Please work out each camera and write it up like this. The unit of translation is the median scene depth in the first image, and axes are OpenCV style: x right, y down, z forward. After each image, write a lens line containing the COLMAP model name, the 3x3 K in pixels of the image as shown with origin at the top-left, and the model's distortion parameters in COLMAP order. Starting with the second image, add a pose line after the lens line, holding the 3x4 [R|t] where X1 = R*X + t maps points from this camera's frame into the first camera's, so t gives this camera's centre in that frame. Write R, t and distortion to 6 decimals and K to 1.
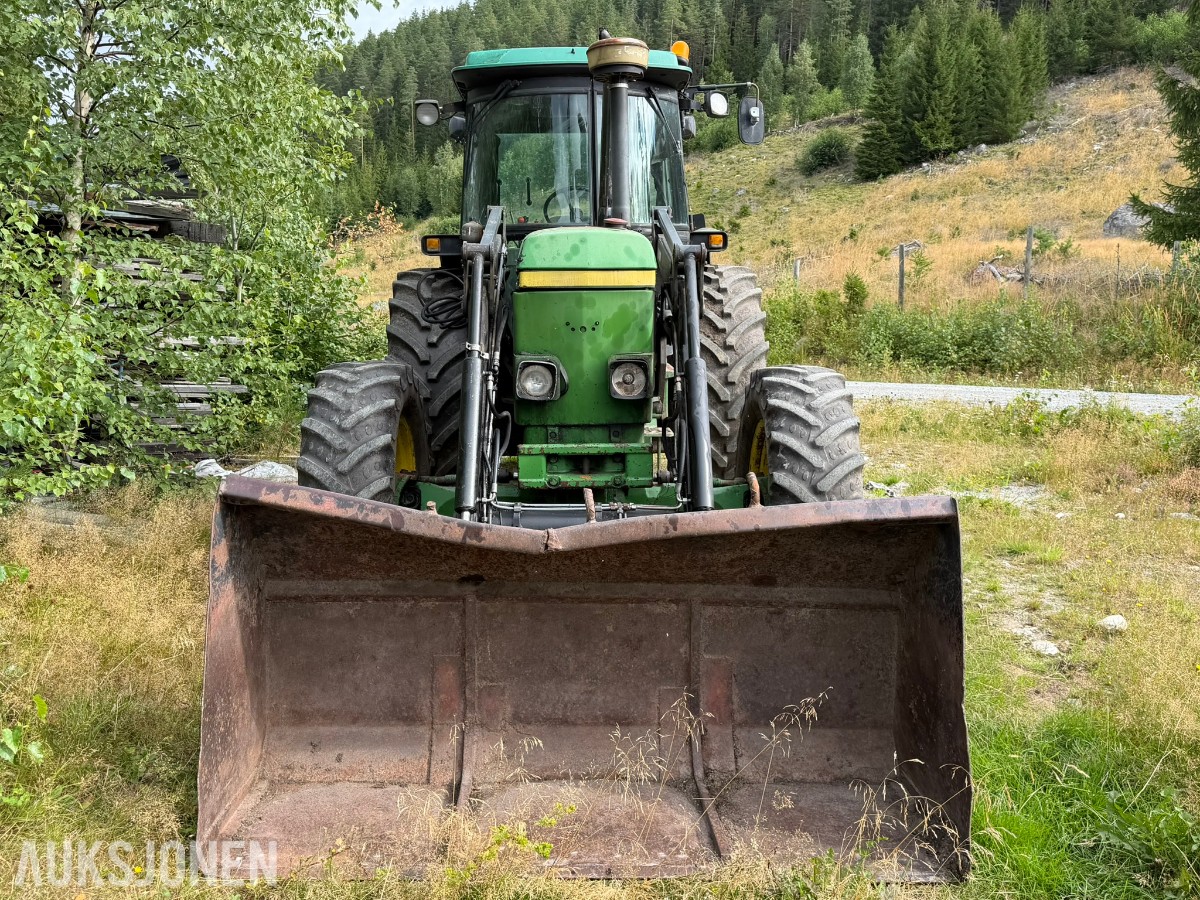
lens RADIAL K [[1057.4, 0, 593.0], [0, 1057.4, 454.6], [0, 0, 1]] dist [0.121590, -0.233849]
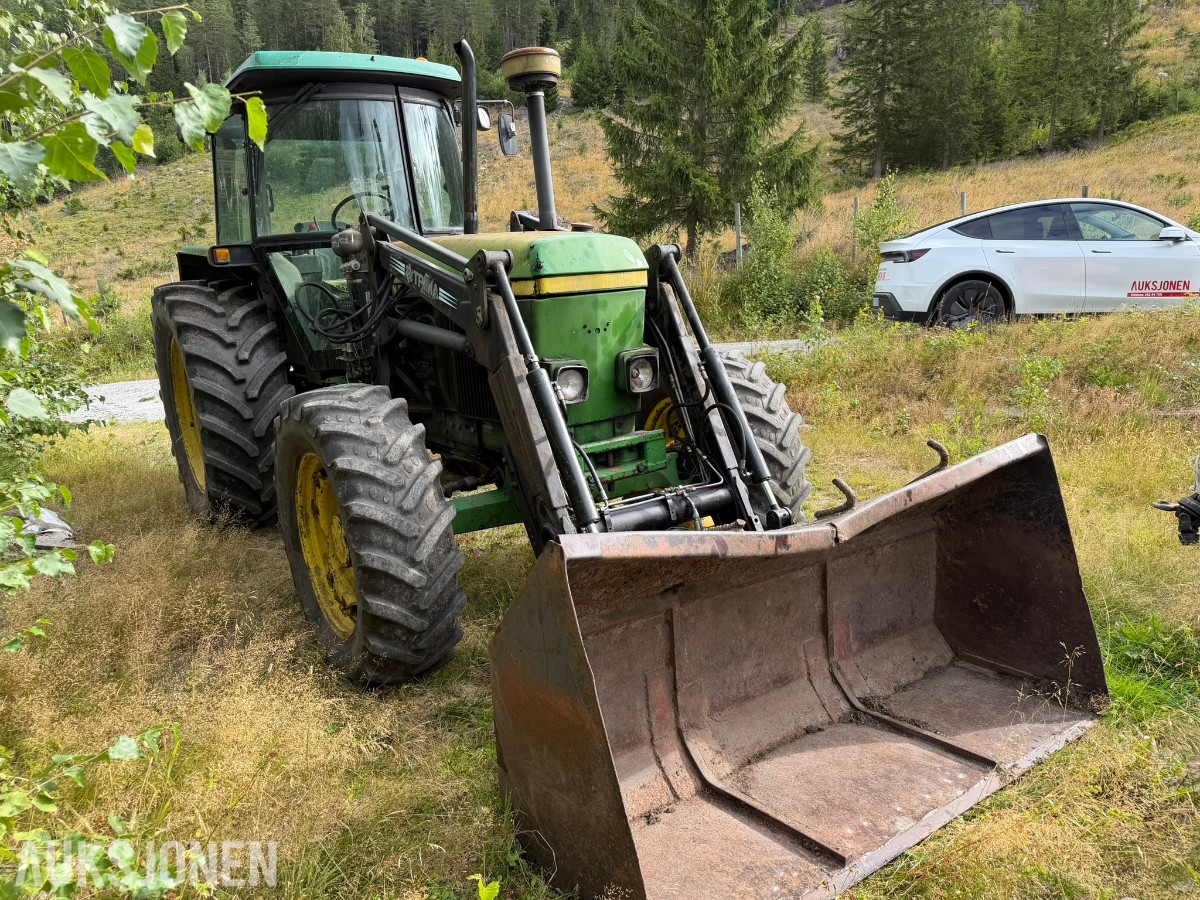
lens RADIAL K [[846.6, 0, 600.0], [0, 846.6, 450.0], [0, 0, 1]] dist [0.065303, -0.098718]
pose [[0.835072, -0.157758, 0.527036, -0.462938], [0.135443, 0.987471, 0.080976, -0.069167], [-0.533207, 0.003762, 0.845976, 0.291855]]
